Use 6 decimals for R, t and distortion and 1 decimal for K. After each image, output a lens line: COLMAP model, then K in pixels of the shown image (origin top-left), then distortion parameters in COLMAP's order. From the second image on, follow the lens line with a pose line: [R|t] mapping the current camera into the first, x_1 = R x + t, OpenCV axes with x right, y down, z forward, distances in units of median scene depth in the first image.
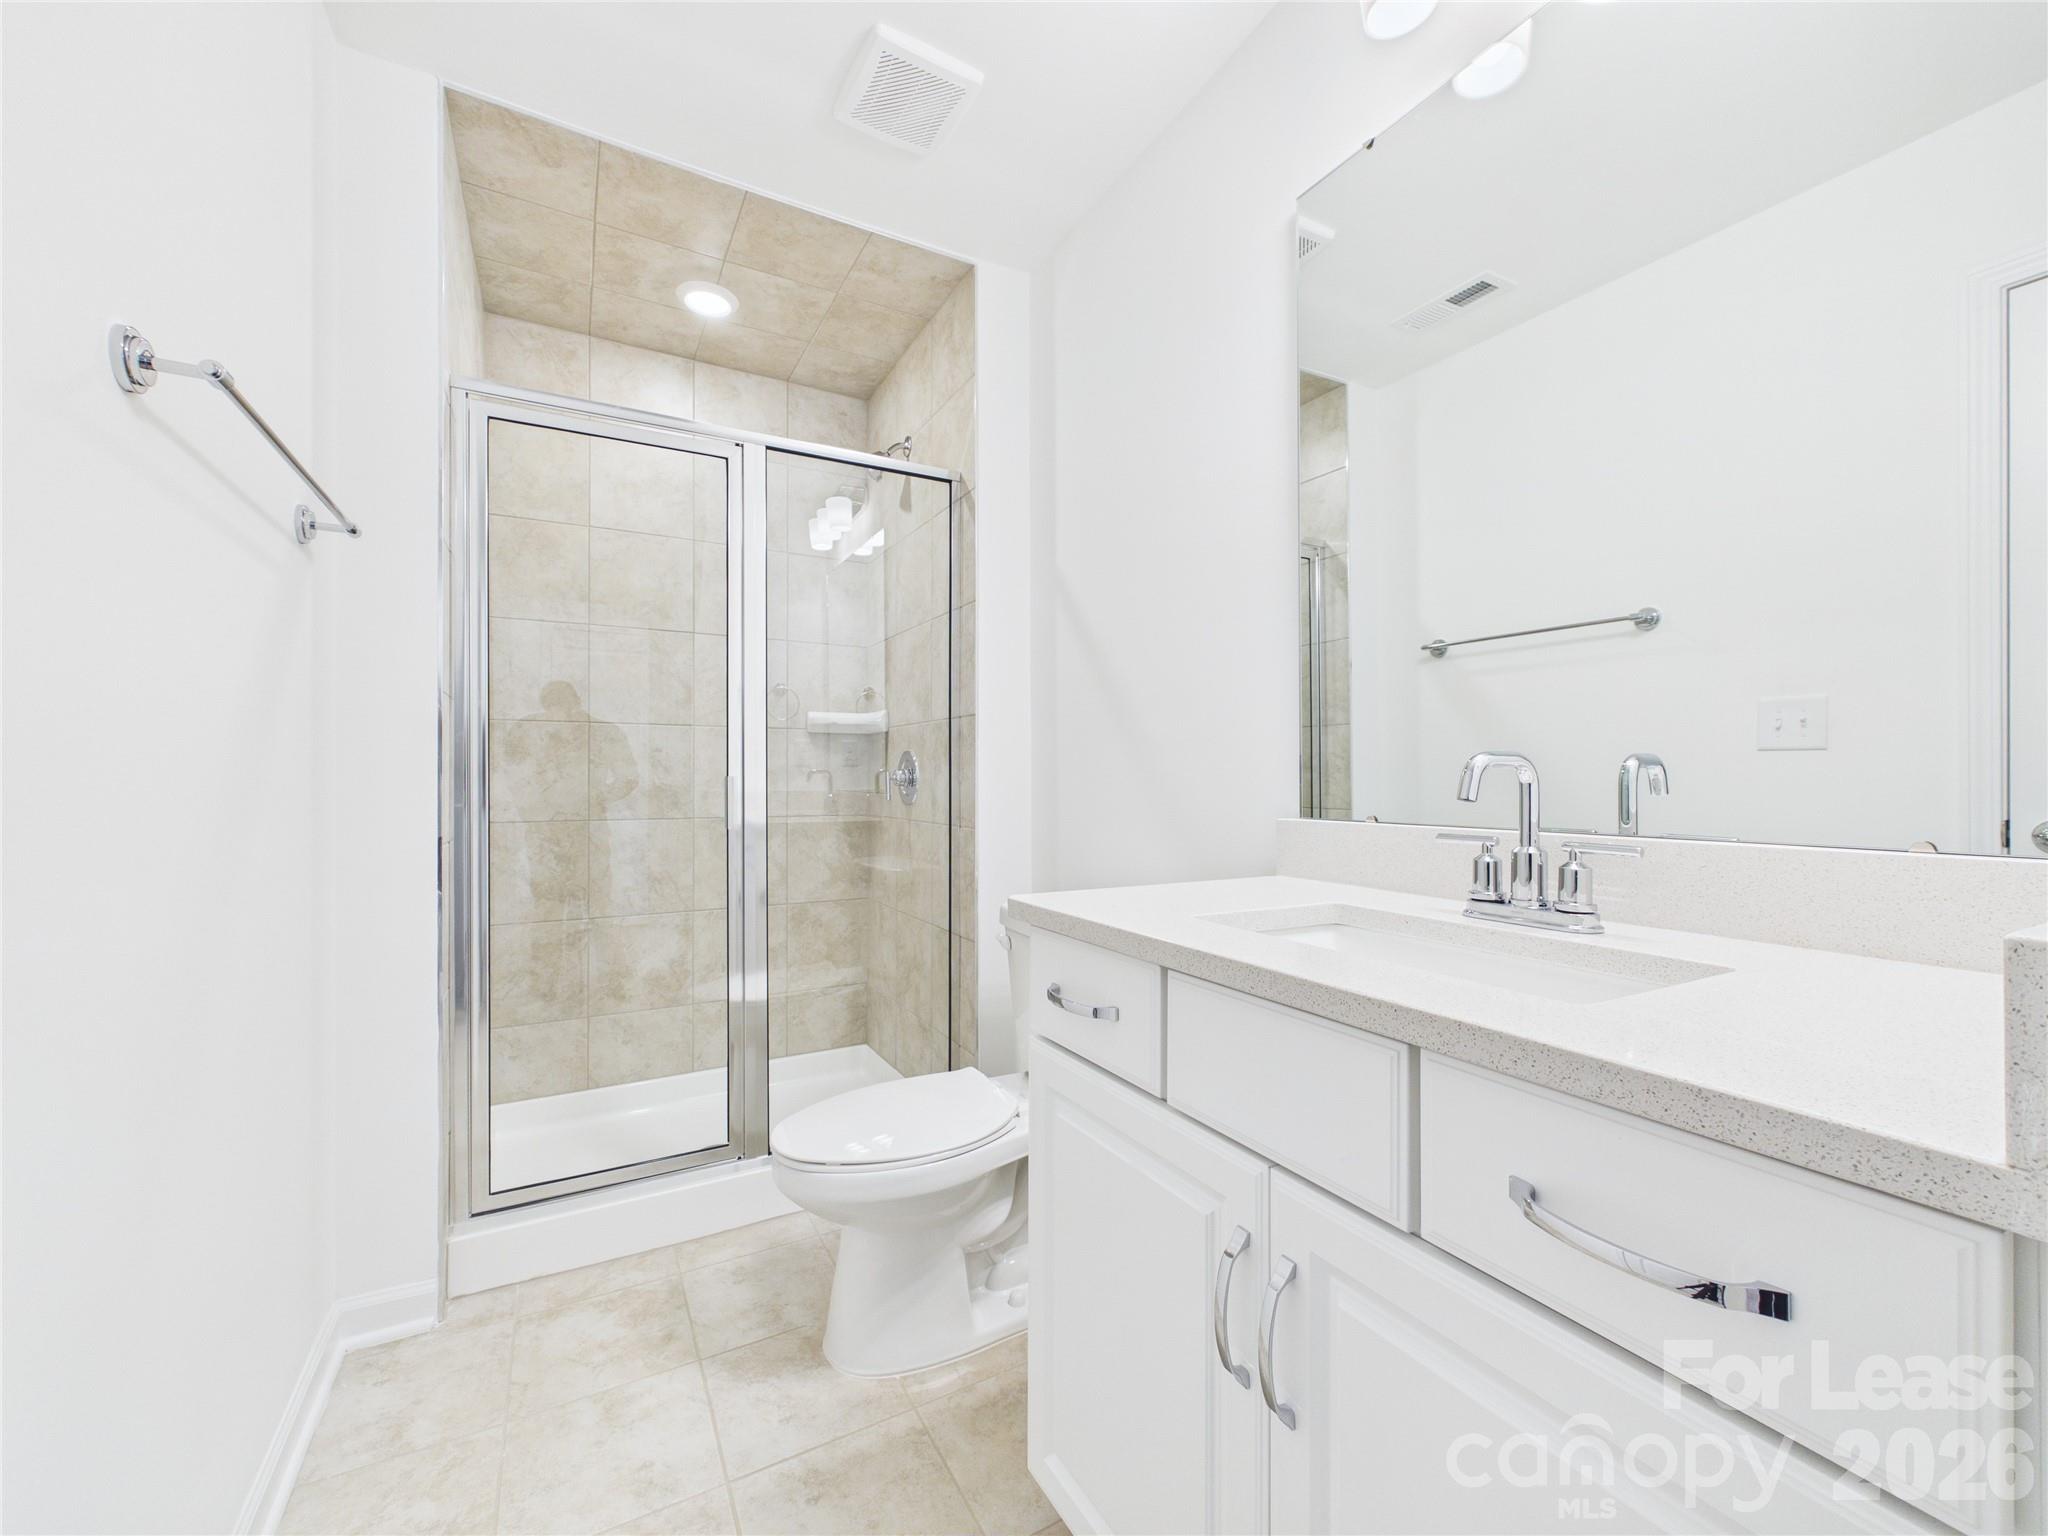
lens RADIAL K [[808.9, 0, 1031.2], [0, 808.9, 818.5], [0, 0, 1]] dist [-0.000868, -0.000042]
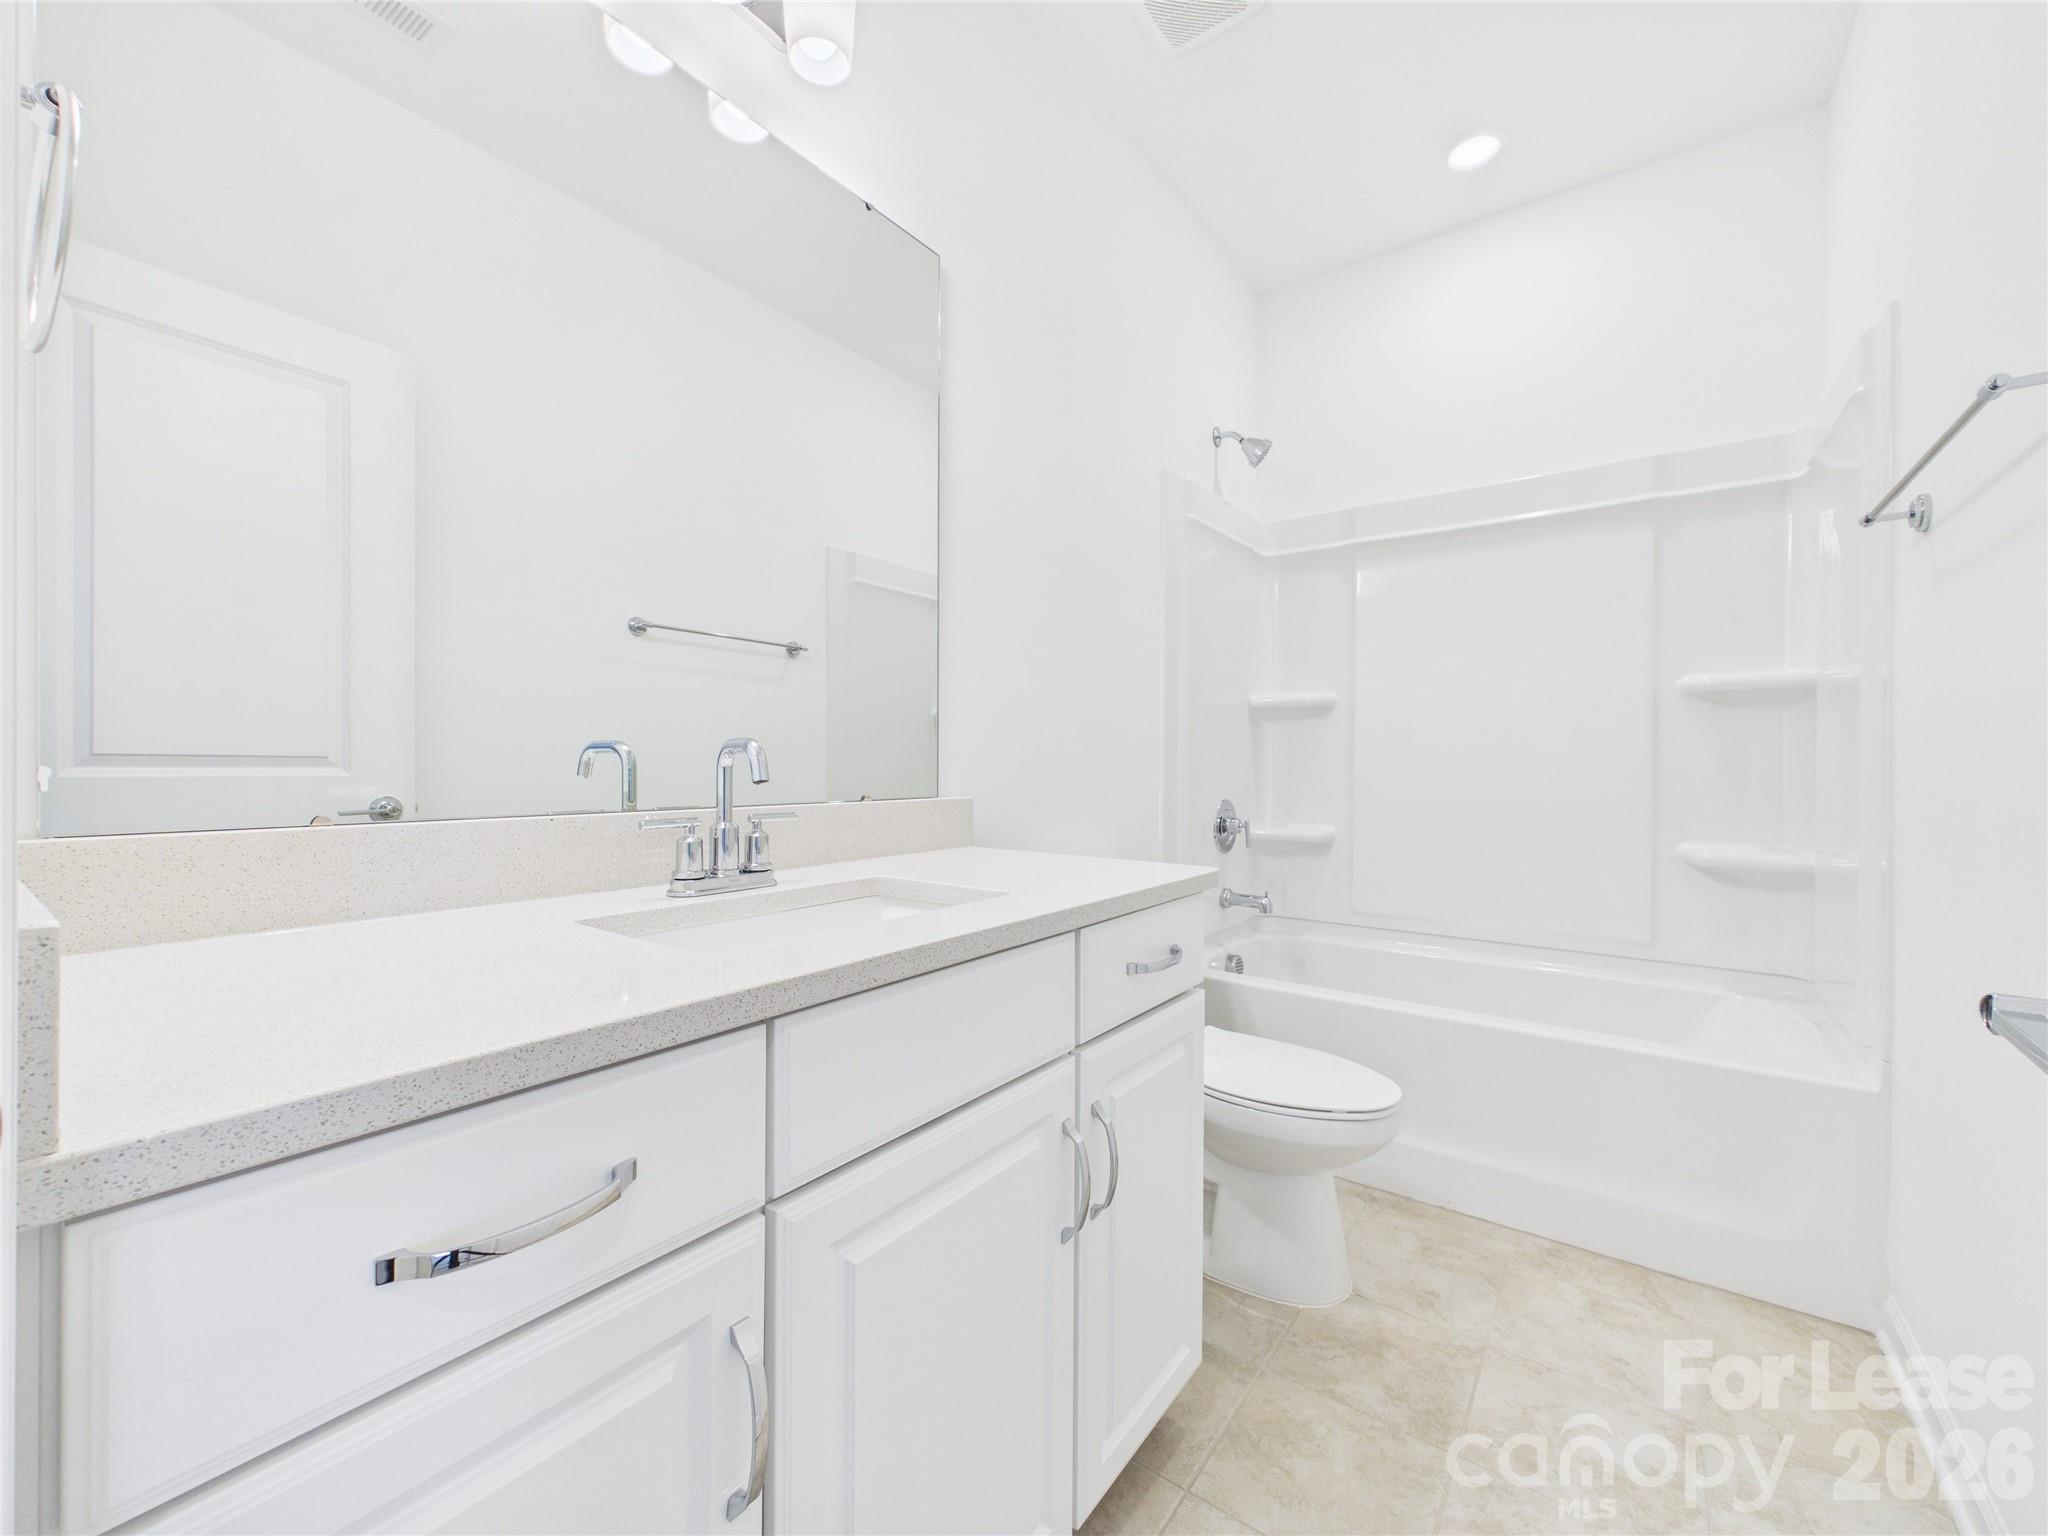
lens RADIAL K [[819.9, 0, 1024.0], [0, 819.9, 768.0], [0, 0, 1]] dist [-0.001754, 0.000074]
pose [[-0.398973, -0.002915, 0.916958, -0.694592], [0.033638, 0.999275, 0.017812, -0.054745], [-0.916346, 0.037951, -0.398585, 1.207870]]
